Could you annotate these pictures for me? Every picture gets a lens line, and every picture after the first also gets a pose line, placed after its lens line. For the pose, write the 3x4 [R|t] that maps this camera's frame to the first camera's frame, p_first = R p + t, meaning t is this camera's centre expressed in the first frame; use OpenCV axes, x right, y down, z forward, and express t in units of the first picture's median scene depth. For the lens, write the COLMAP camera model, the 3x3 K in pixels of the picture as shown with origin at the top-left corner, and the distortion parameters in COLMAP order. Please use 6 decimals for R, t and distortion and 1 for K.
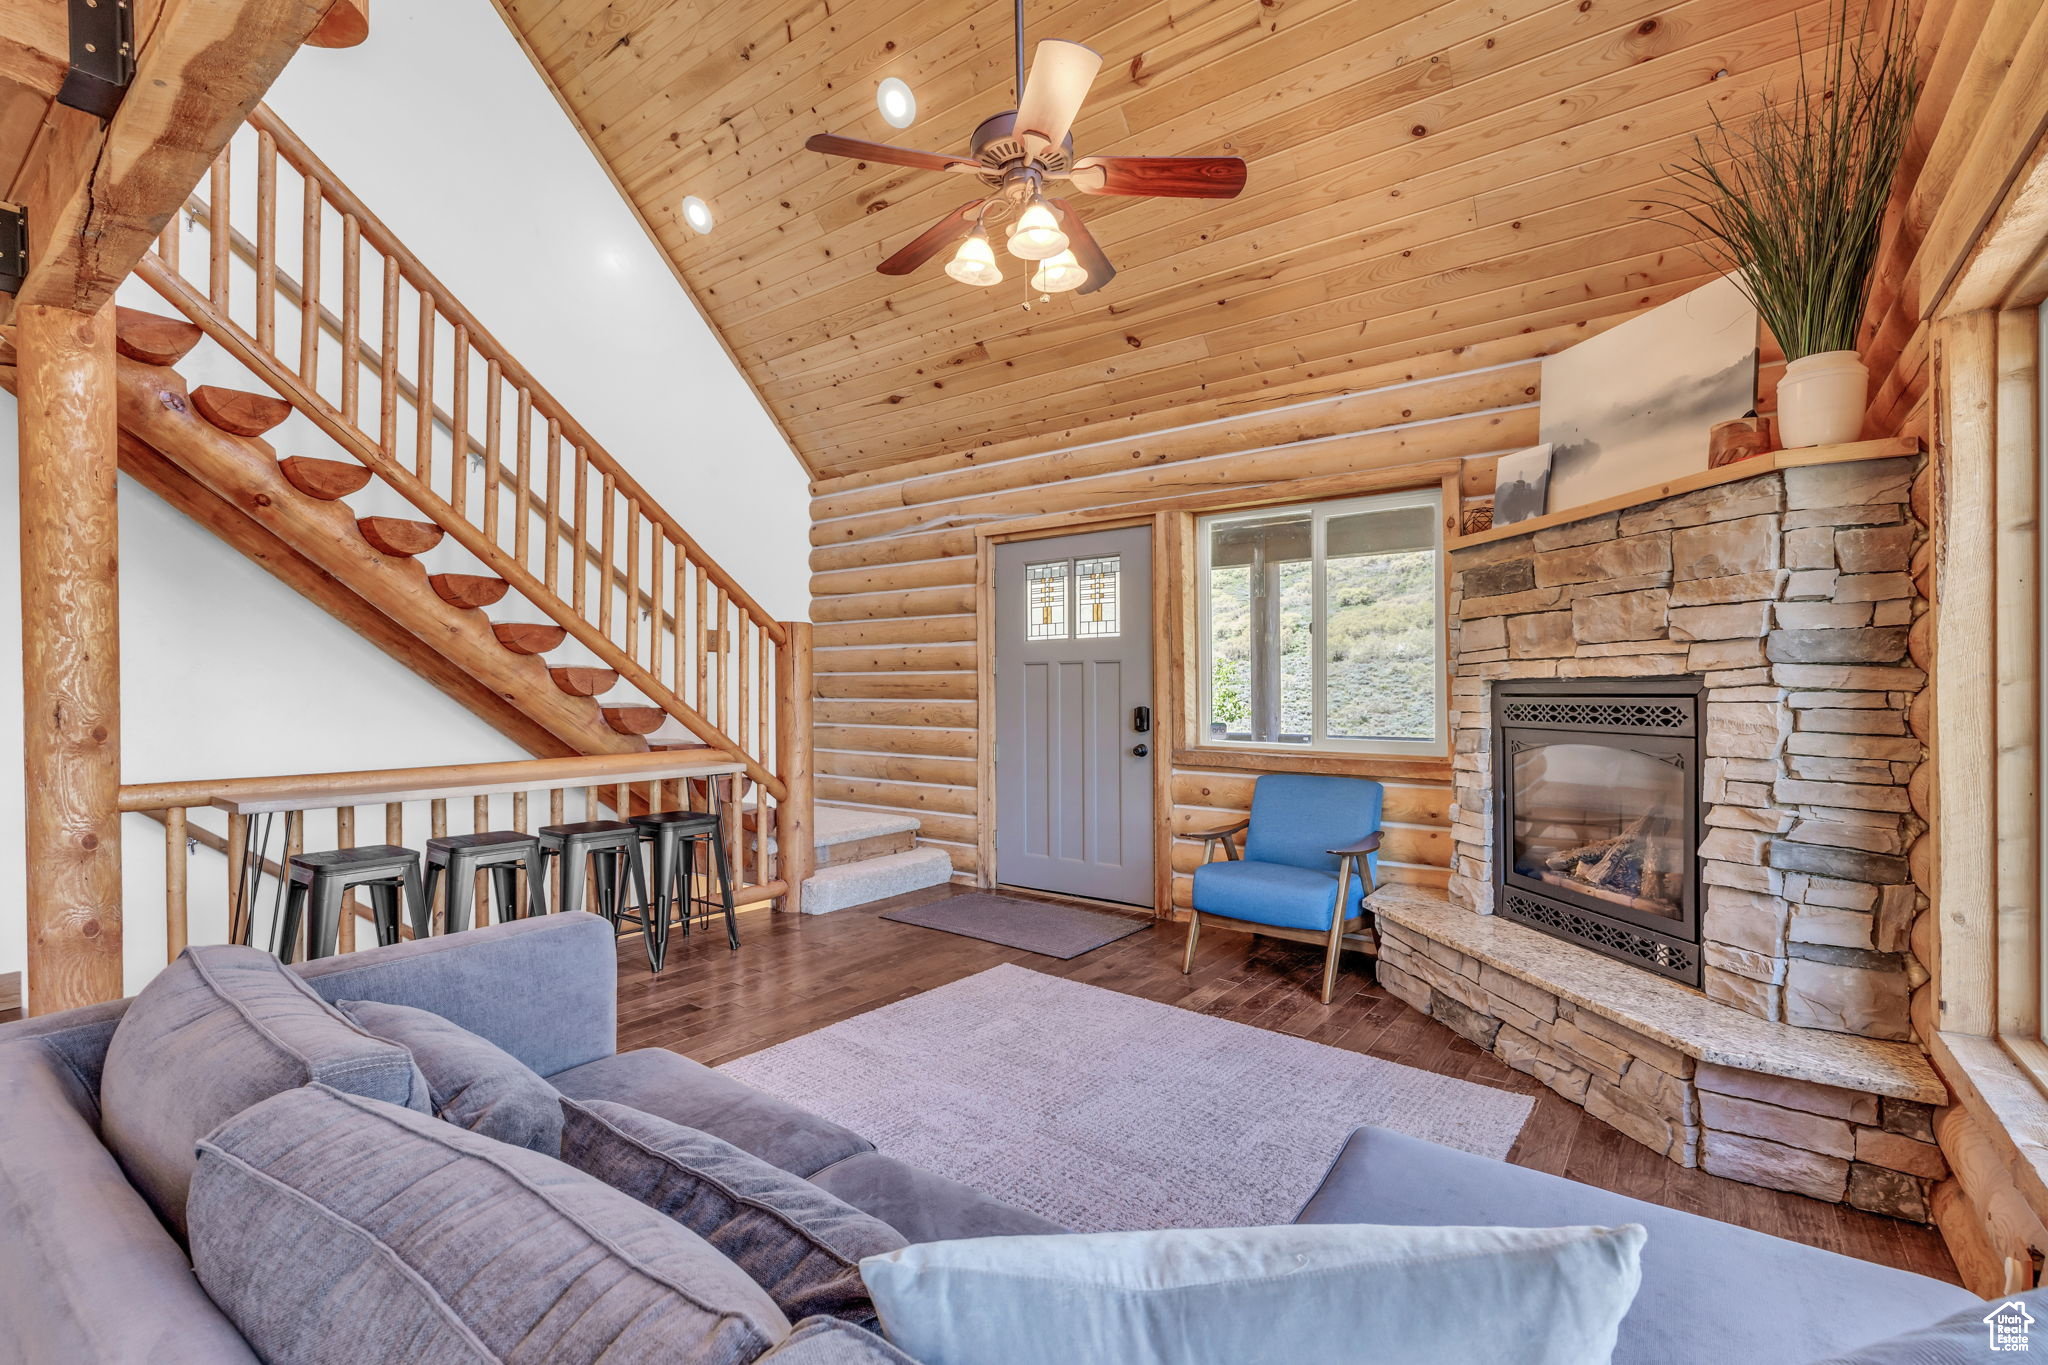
lens RADIAL K [[897.9, 0, 1014.1], [0, 897.9, 690.4], [0, 0, 1]] dist [-0.002897, -0.000220]
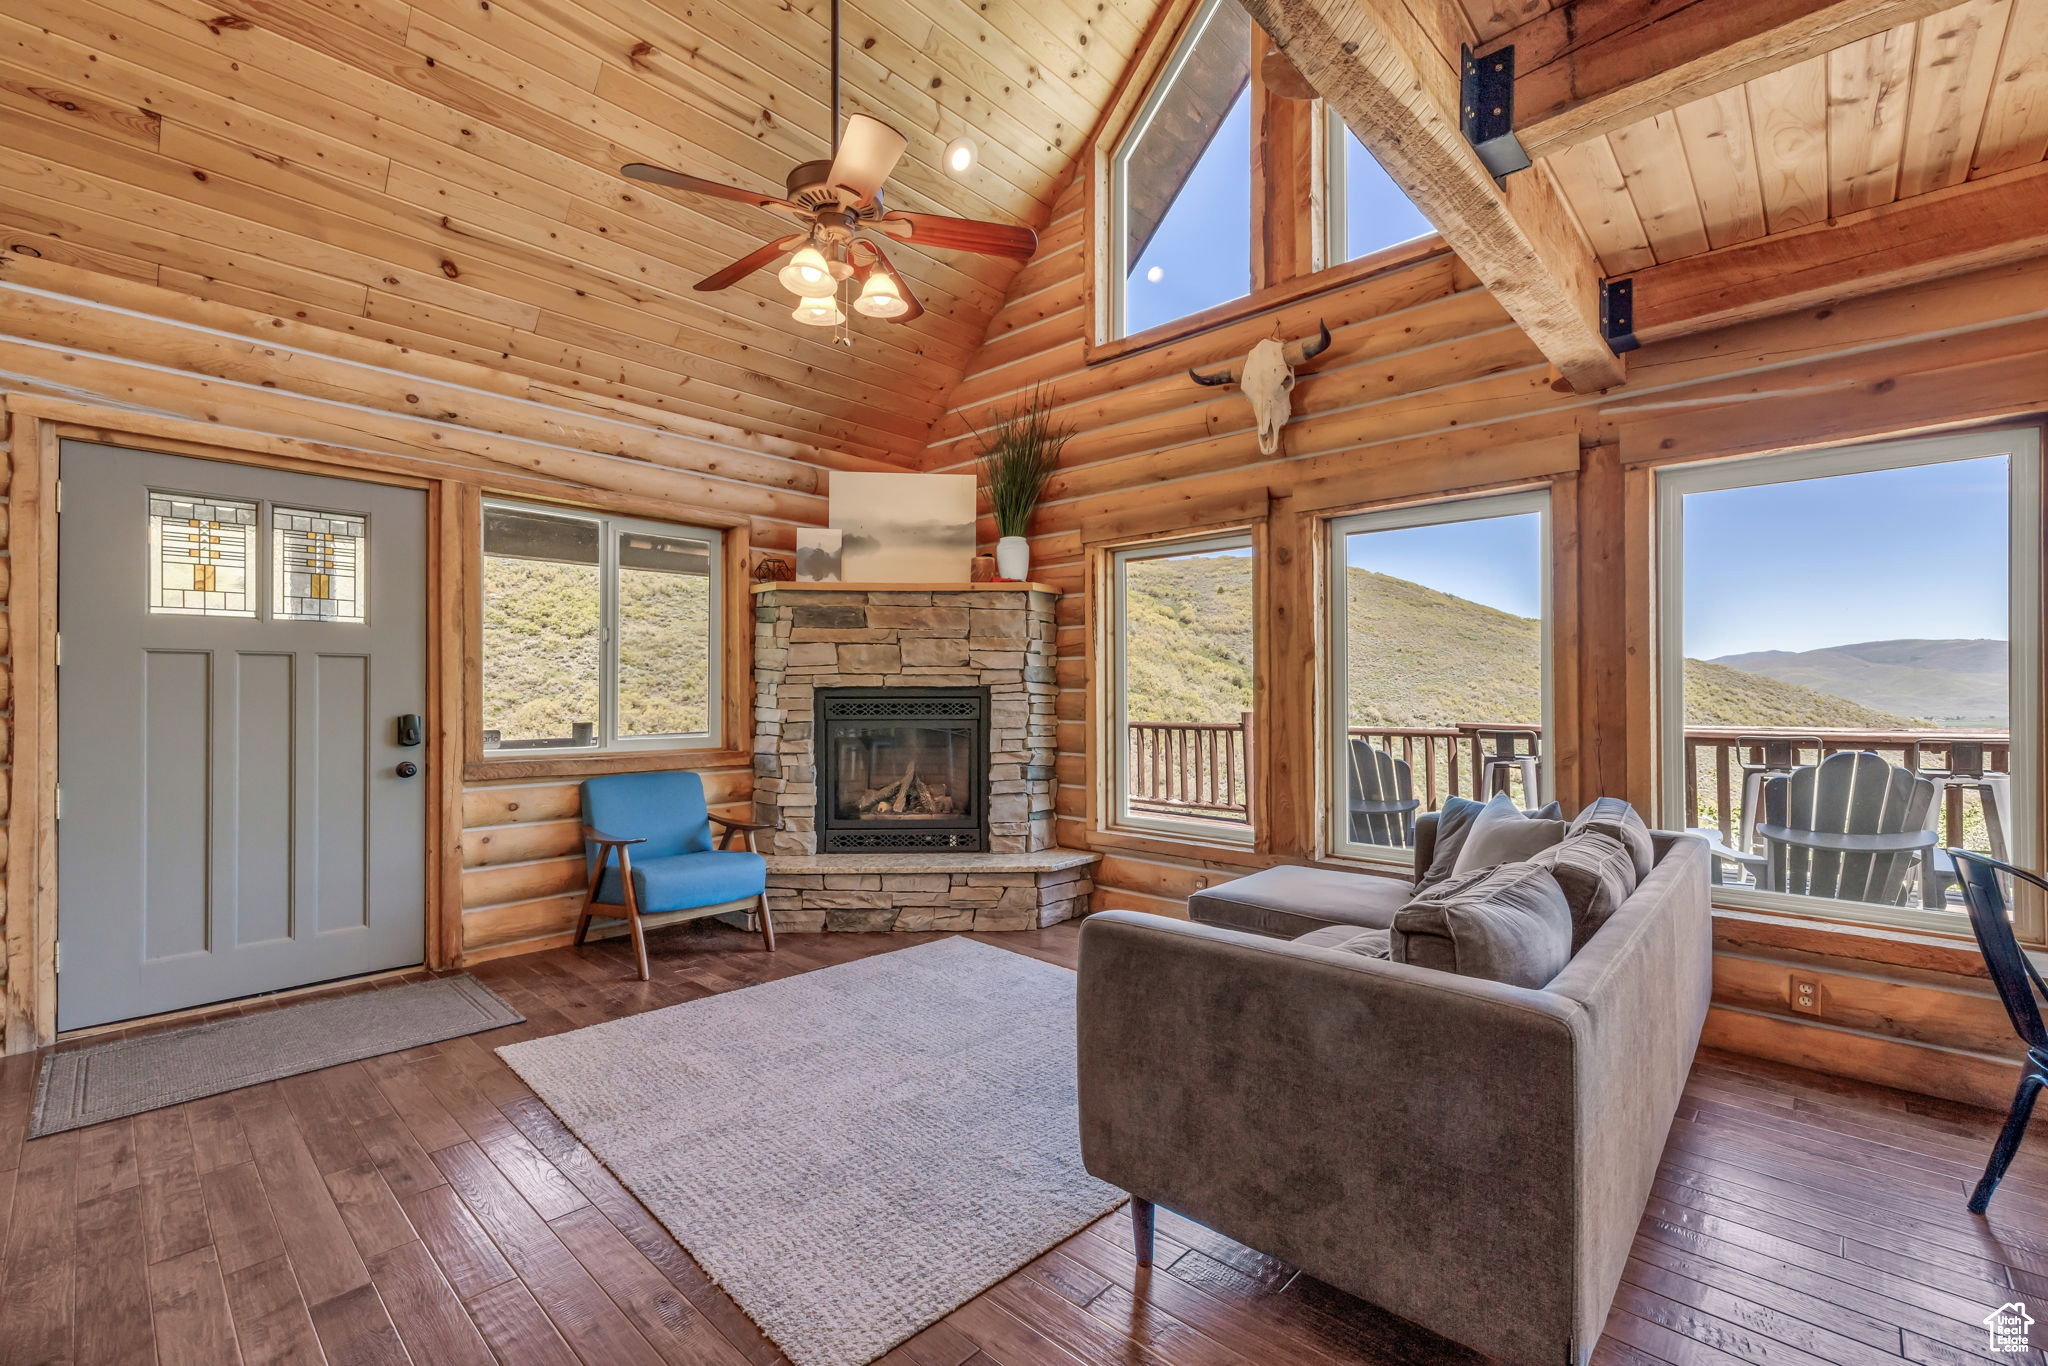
lens RADIAL K [[880.6, 0, 1025.0], [0, 880.6, 677.9], [0, 0, 1]] dist [-0.002546, 0.000012]
pose [[0.097665, 0.016400, 0.995084, -0.583289], [-0.002740, 0.999865, -0.016210, -0.003679], [-0.995216, -0.001143, 0.097696, 0.382041]]
